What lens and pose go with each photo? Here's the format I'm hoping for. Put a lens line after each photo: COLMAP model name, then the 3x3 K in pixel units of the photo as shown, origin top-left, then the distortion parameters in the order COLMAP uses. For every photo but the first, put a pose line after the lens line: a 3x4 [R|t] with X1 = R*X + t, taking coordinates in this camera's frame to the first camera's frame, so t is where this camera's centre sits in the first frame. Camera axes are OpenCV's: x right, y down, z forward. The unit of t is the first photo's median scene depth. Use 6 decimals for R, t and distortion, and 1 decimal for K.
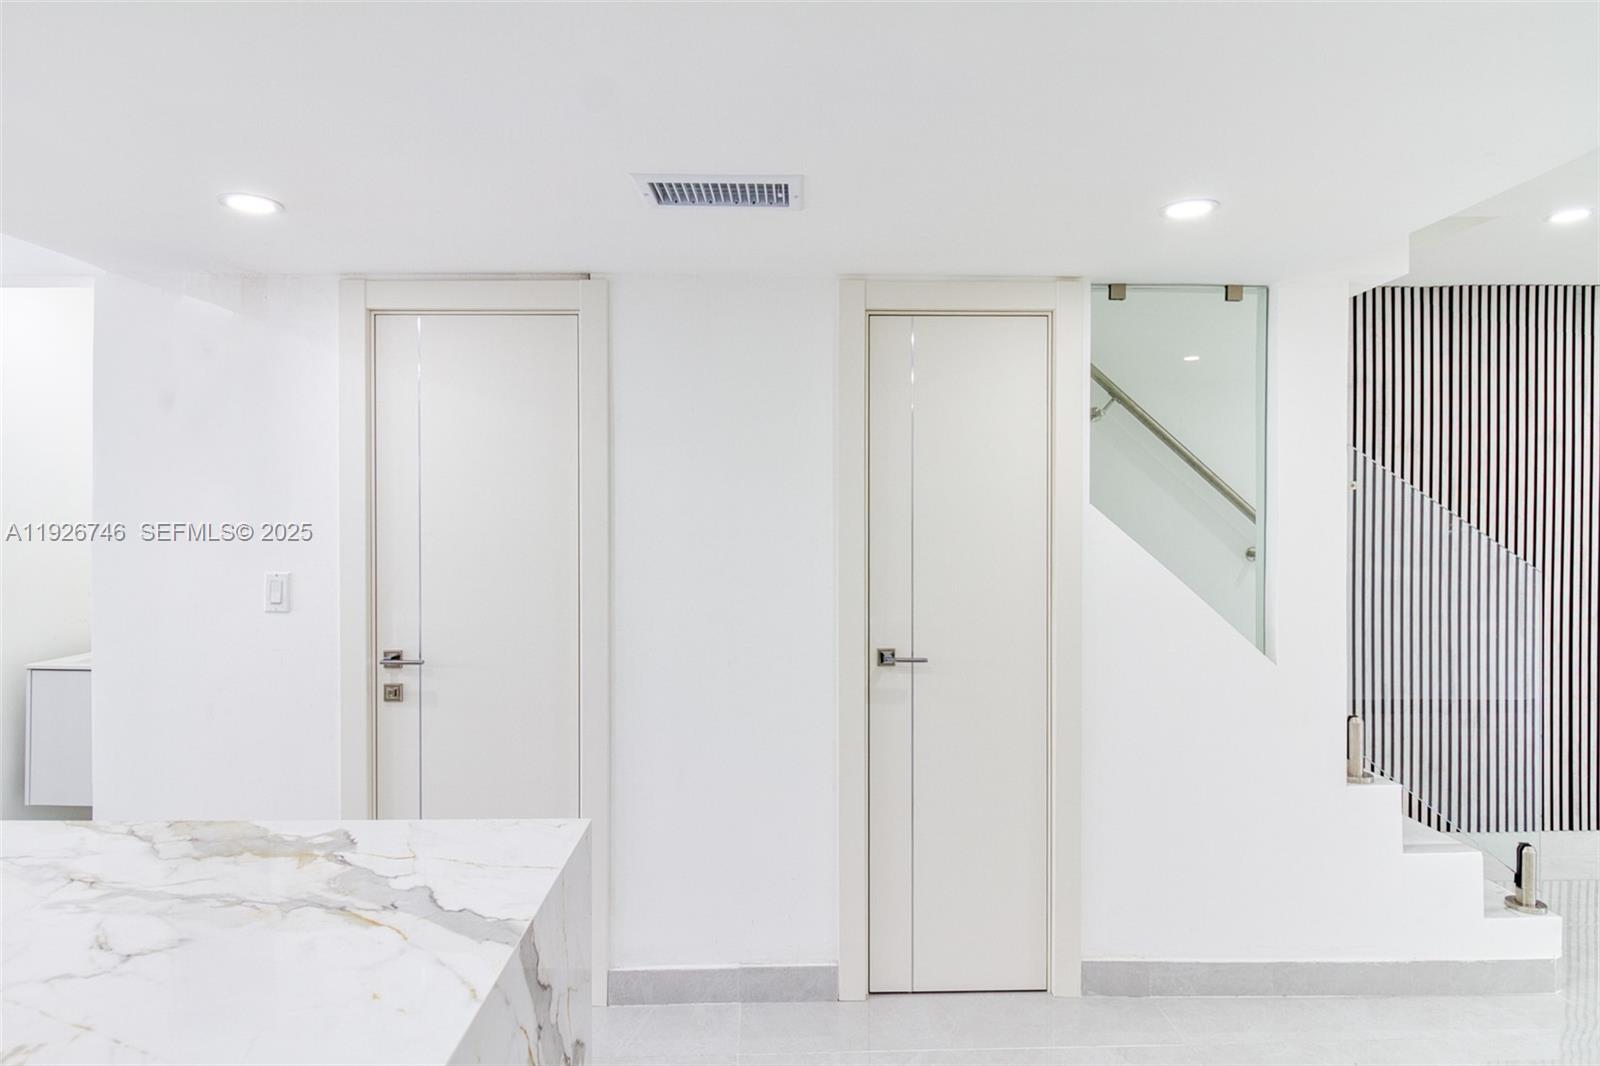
lens RADIAL K [[854.5, 0, 799.0], [0, 854.5, 516.4], [0, 0, 1]] dist [0.020316, -0.018129]
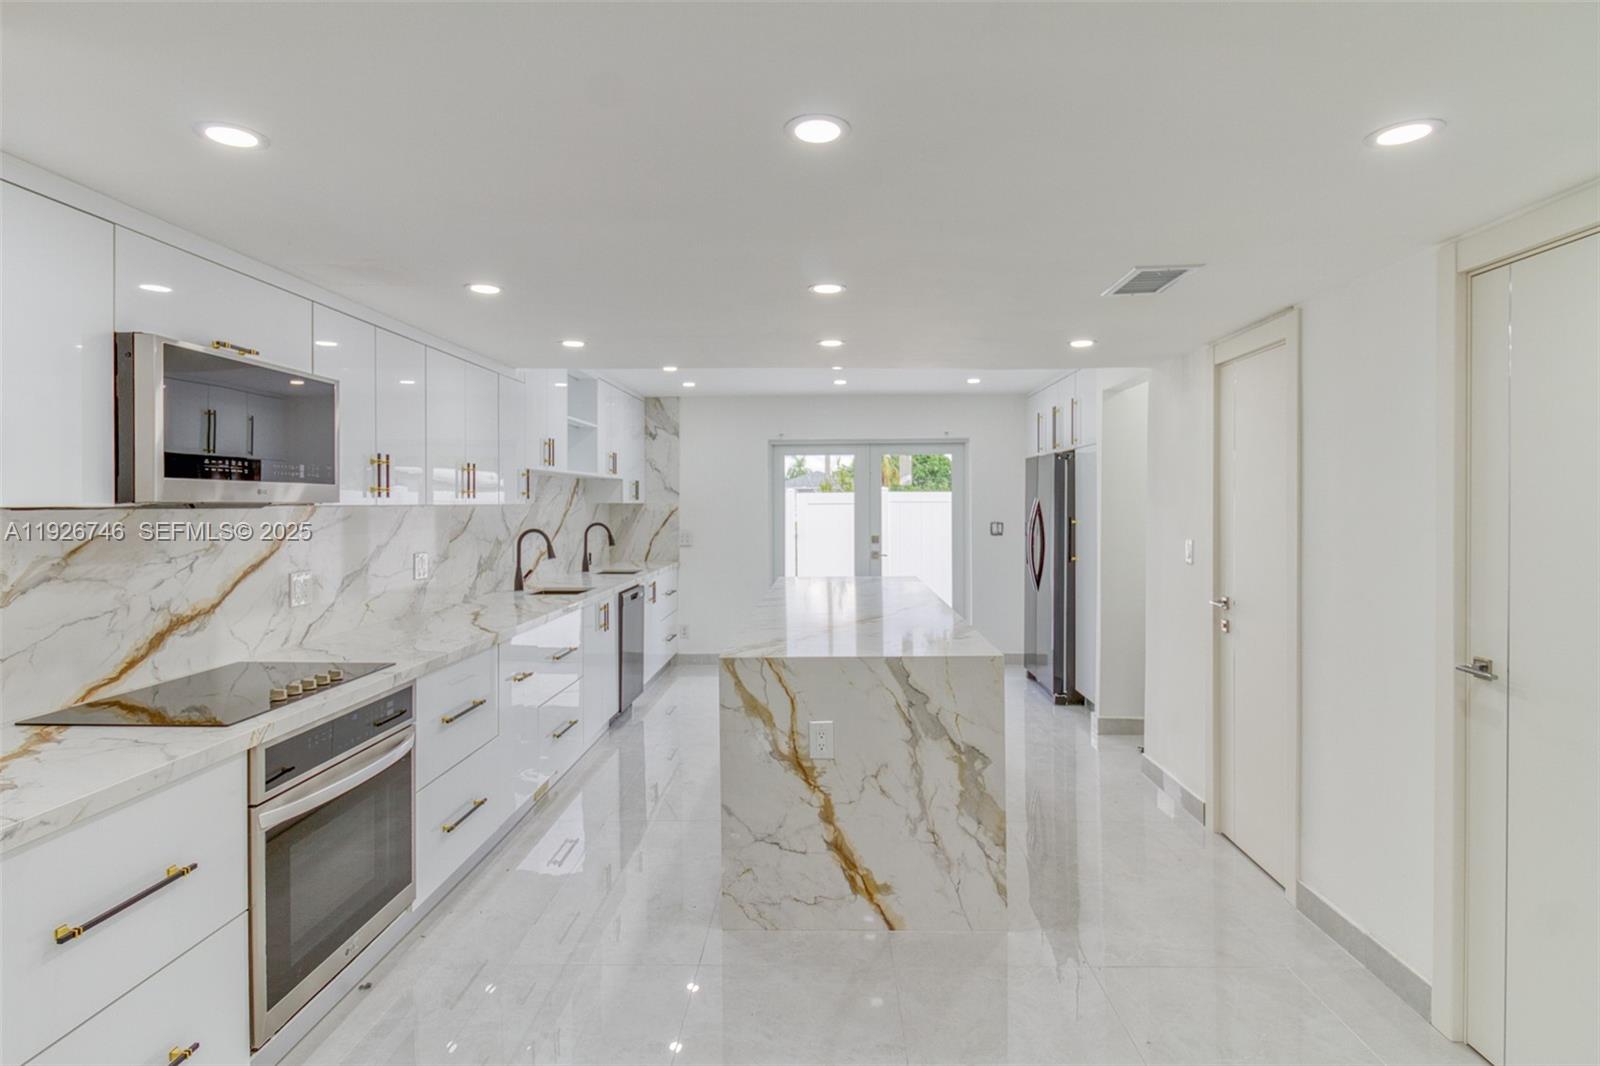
lens RADIAL K [[861.2, 0, 794.9], [0, 861.2, 498.9], [0, 0, 1]] dist [0.018512, -0.018724]
pose [[-0.067861, -0.004467, -0.997685, 1.035088], [0.001096, 0.999989, -0.004551, -0.003341], [0.997694, -0.001402, -0.067855, 0.375149]]
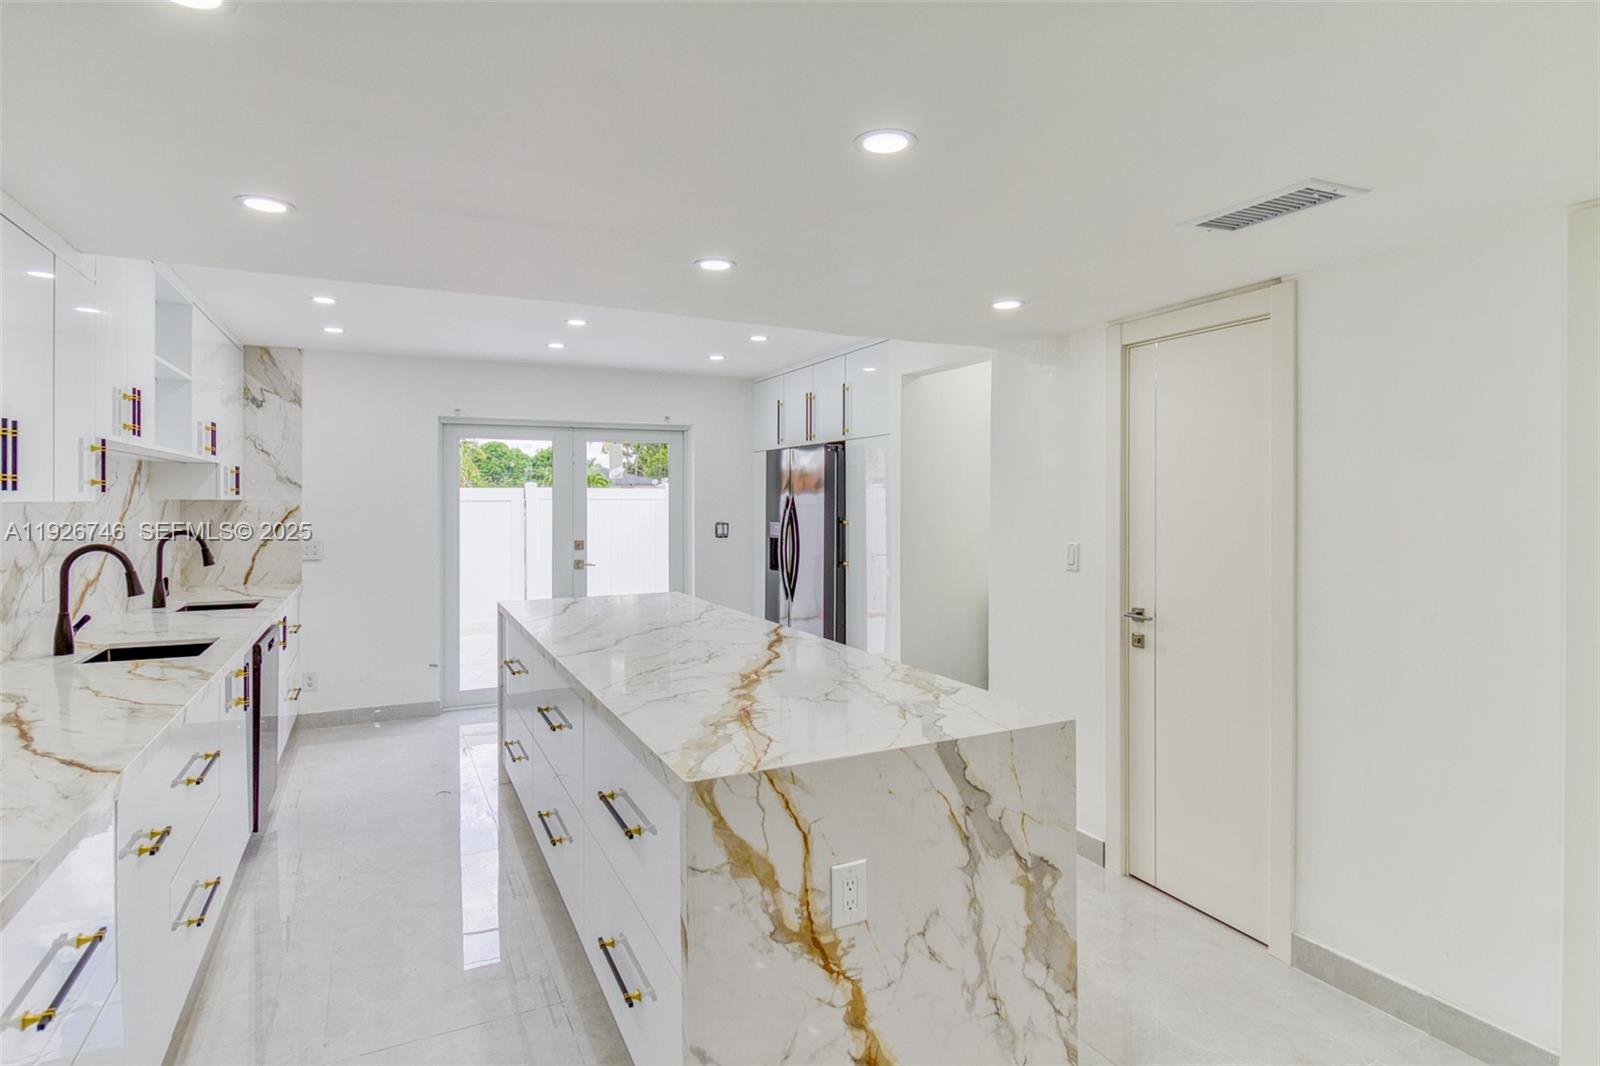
lens RADIAL K [[861.2, 0, 794.9], [0, 861.2, 498.9], [0, 0, 1]] dist [0.018512, -0.018724]
pose [[0.409298, -0.000566, -0.912401, 0.495646], [-0.001455, 0.999998, -0.001274, -0.004208], [0.912400, 0.001849, 0.409296, 0.002784]]
